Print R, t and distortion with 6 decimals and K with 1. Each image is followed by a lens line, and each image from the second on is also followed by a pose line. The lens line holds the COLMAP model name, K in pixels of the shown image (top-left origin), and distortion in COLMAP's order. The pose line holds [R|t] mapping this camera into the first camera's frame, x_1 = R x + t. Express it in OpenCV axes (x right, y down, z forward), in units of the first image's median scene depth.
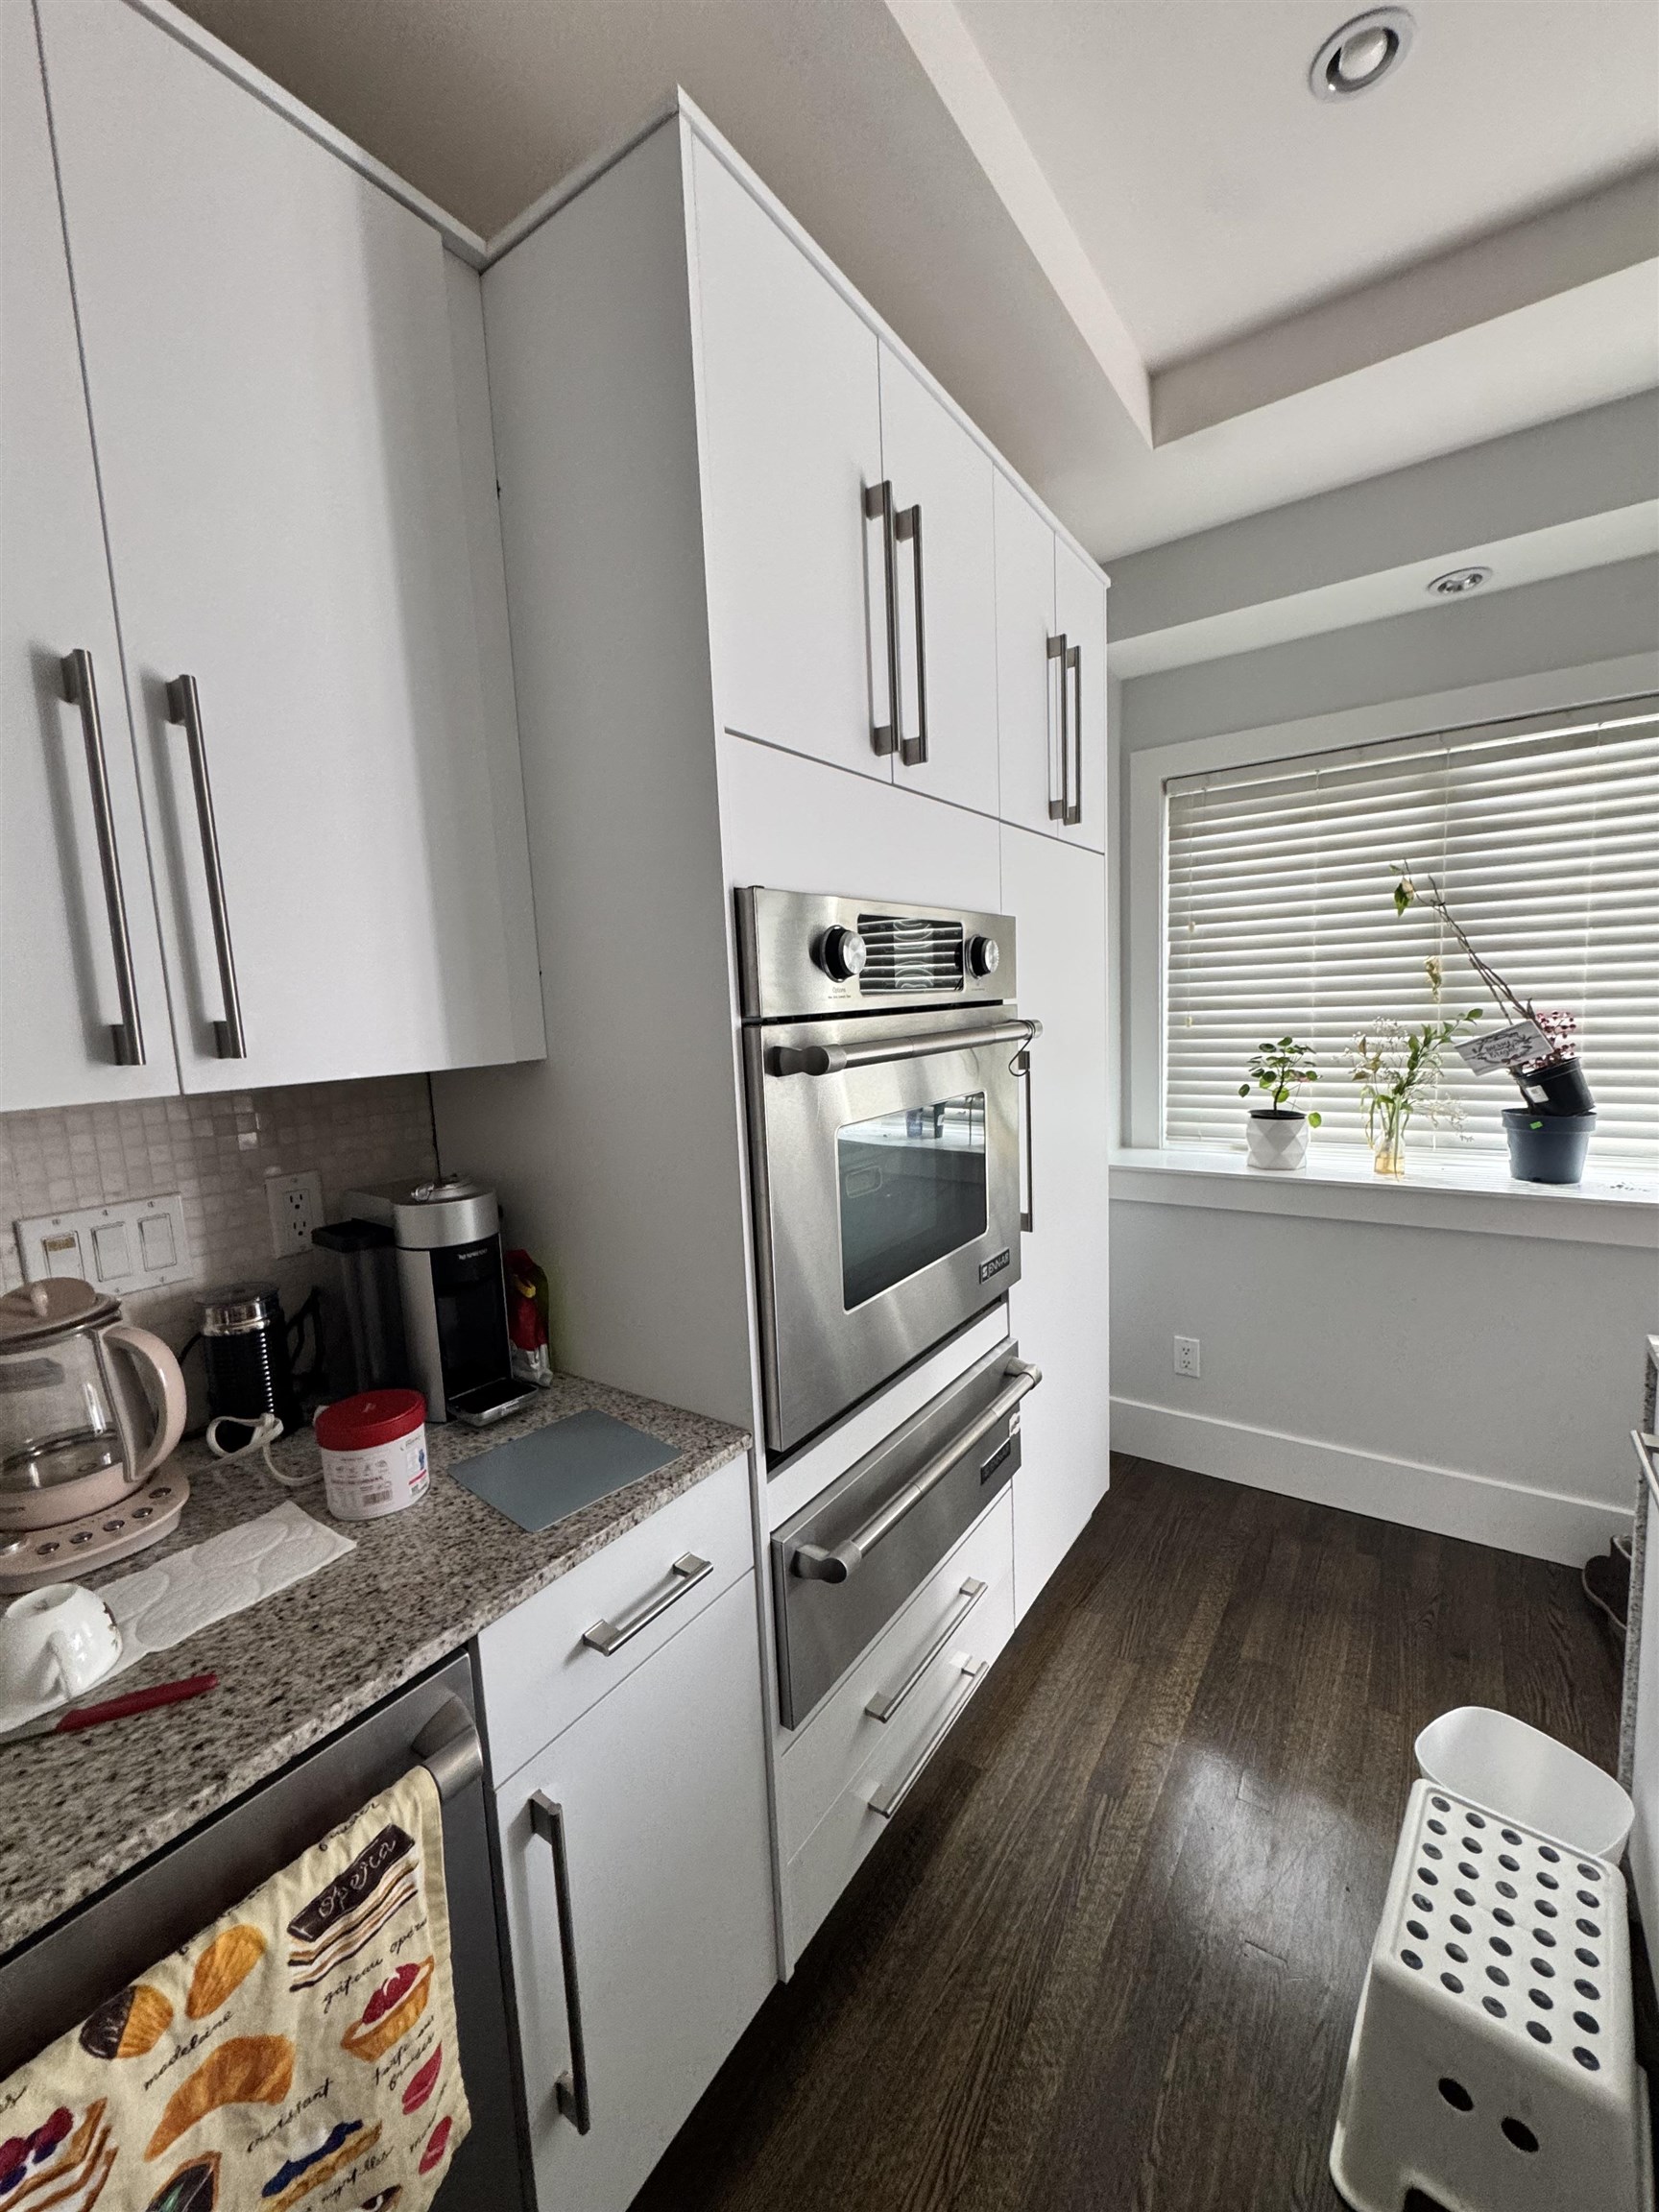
lens RADIAL K [[880.4, 0, 829.5], [0, 880.4, 1106.0], [0, 0, 1]] dist [-0.007448, 0.000287]
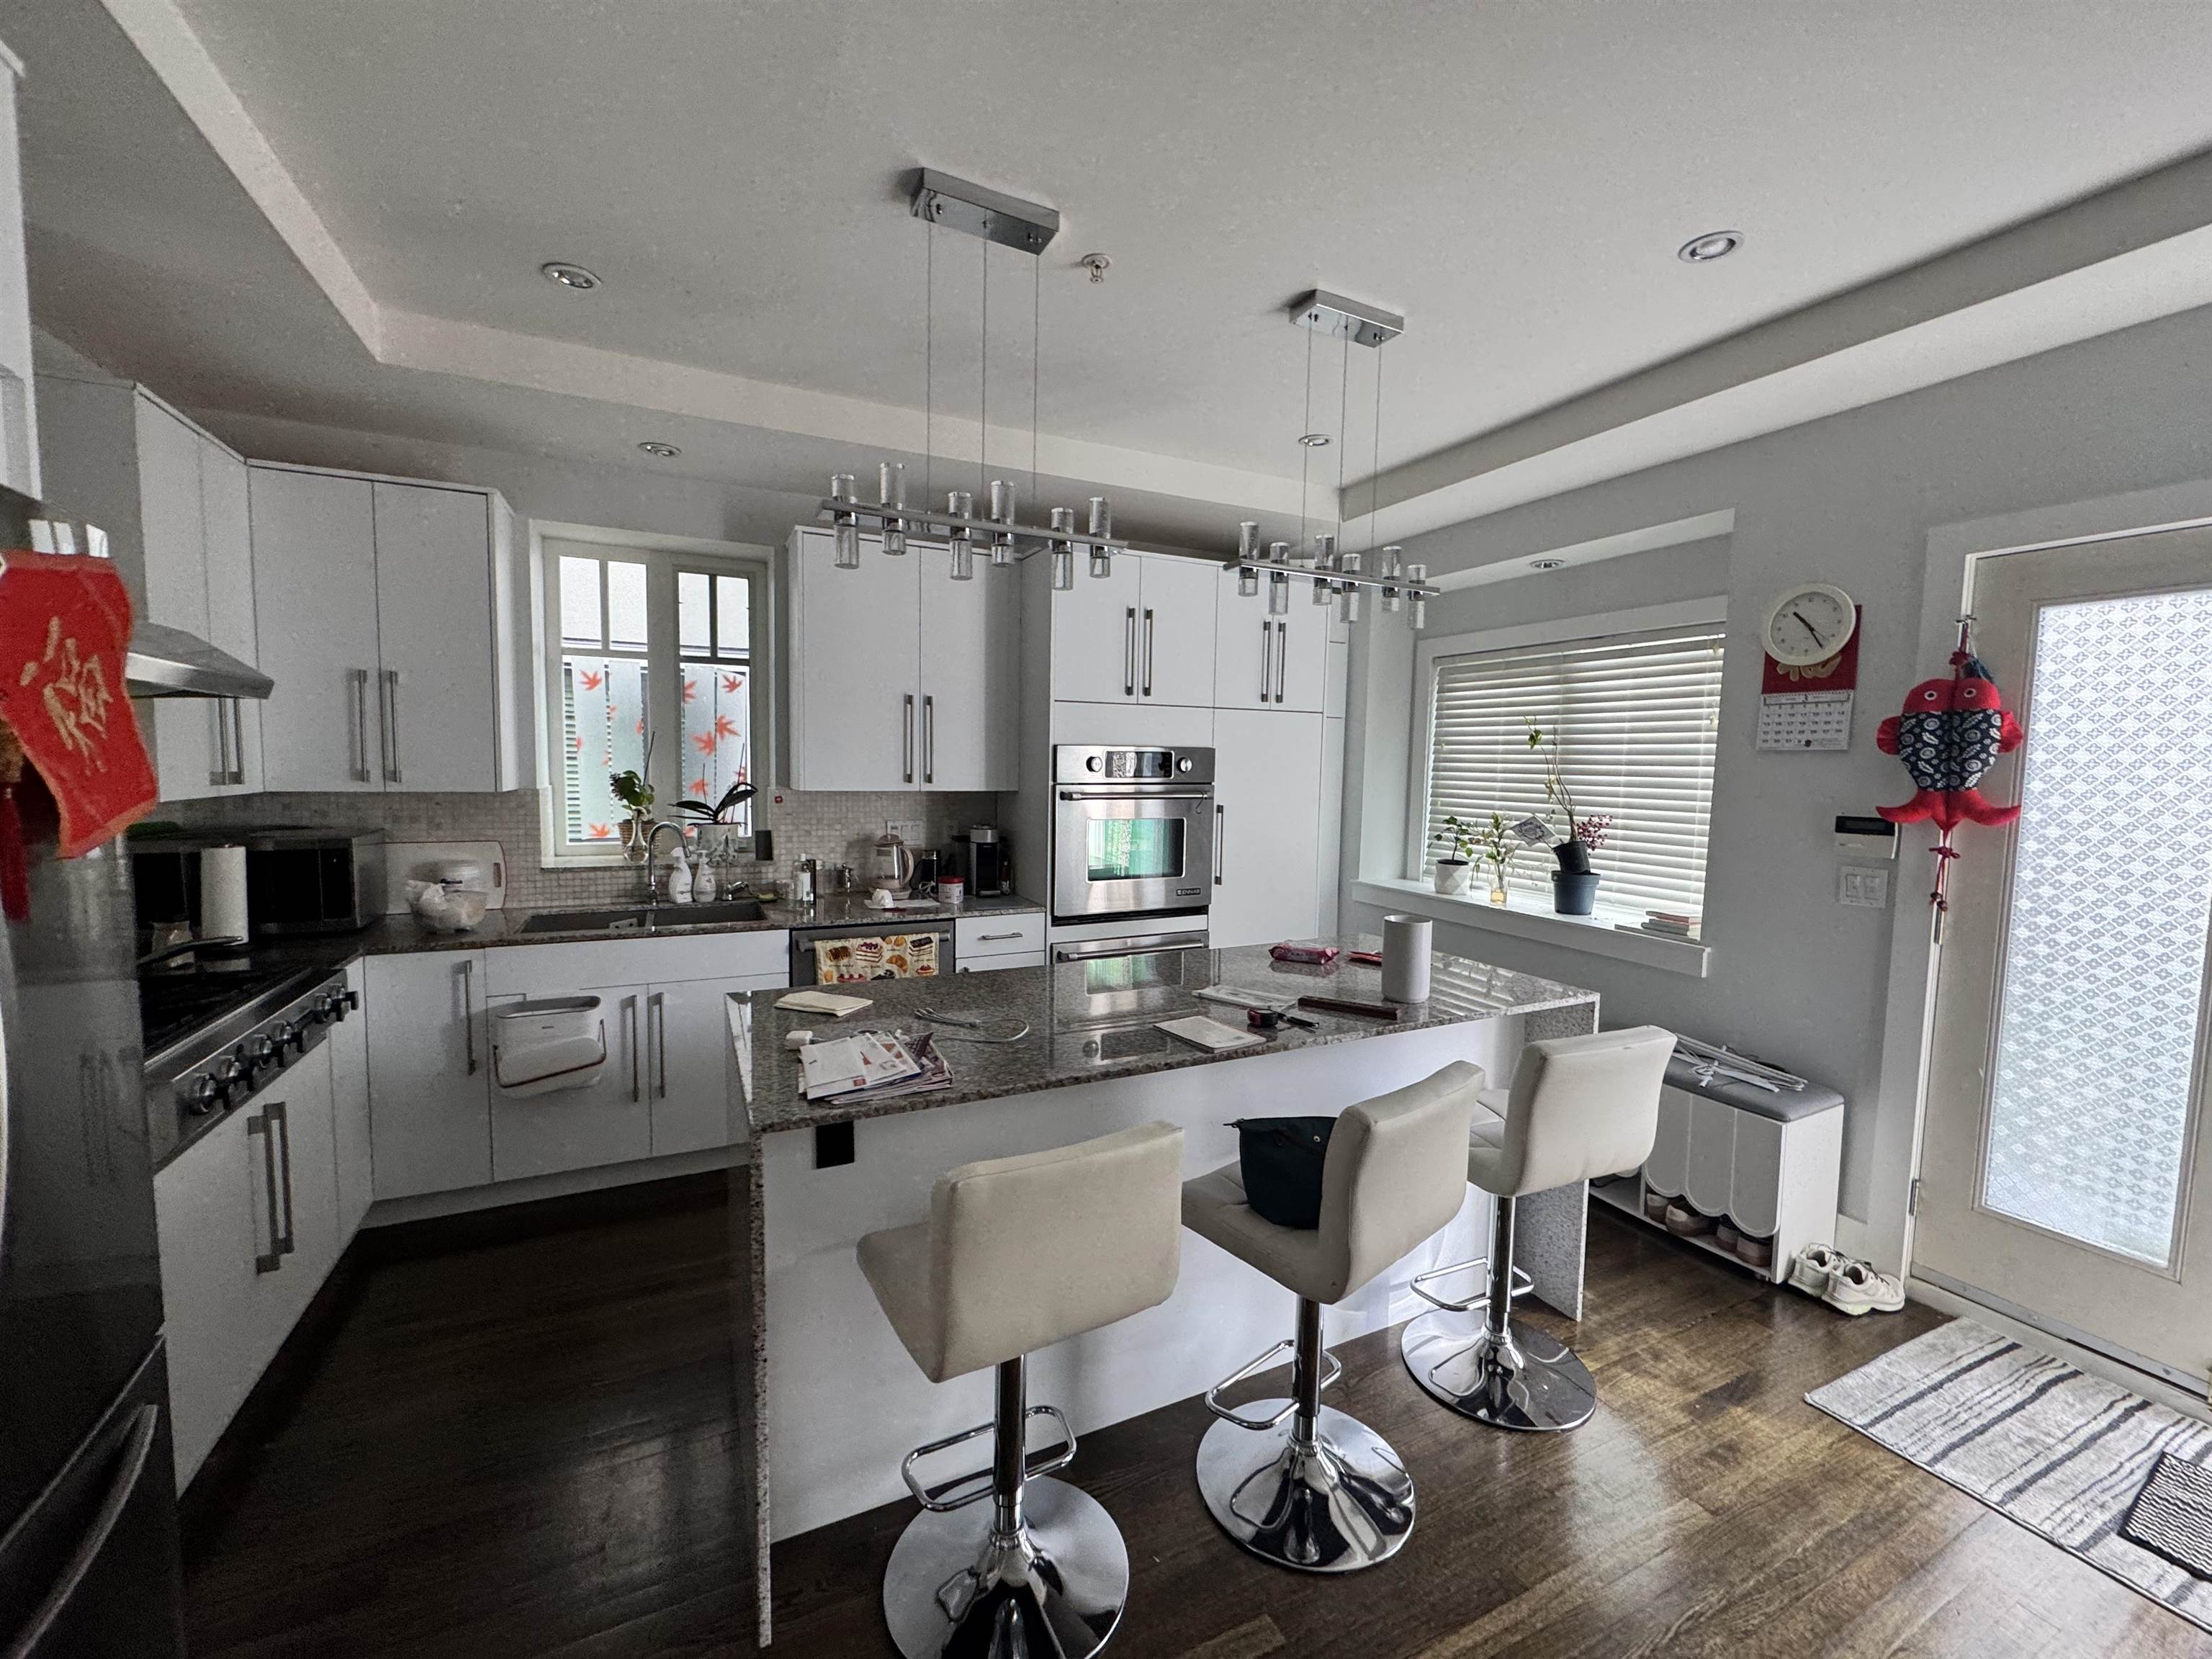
lens RADIAL K [[880.4, 0, 1108.2], [0, 880.4, 826.0], [0, 0, 1]] dist [-0.007448, 0.000287]
pose [[0.871305, 0.097070, -0.481046, 1.144681], [-0.114922, 0.993345, -0.007707, 0.045841], [0.477097, 0.061998, 0.876661, -1.236231]]
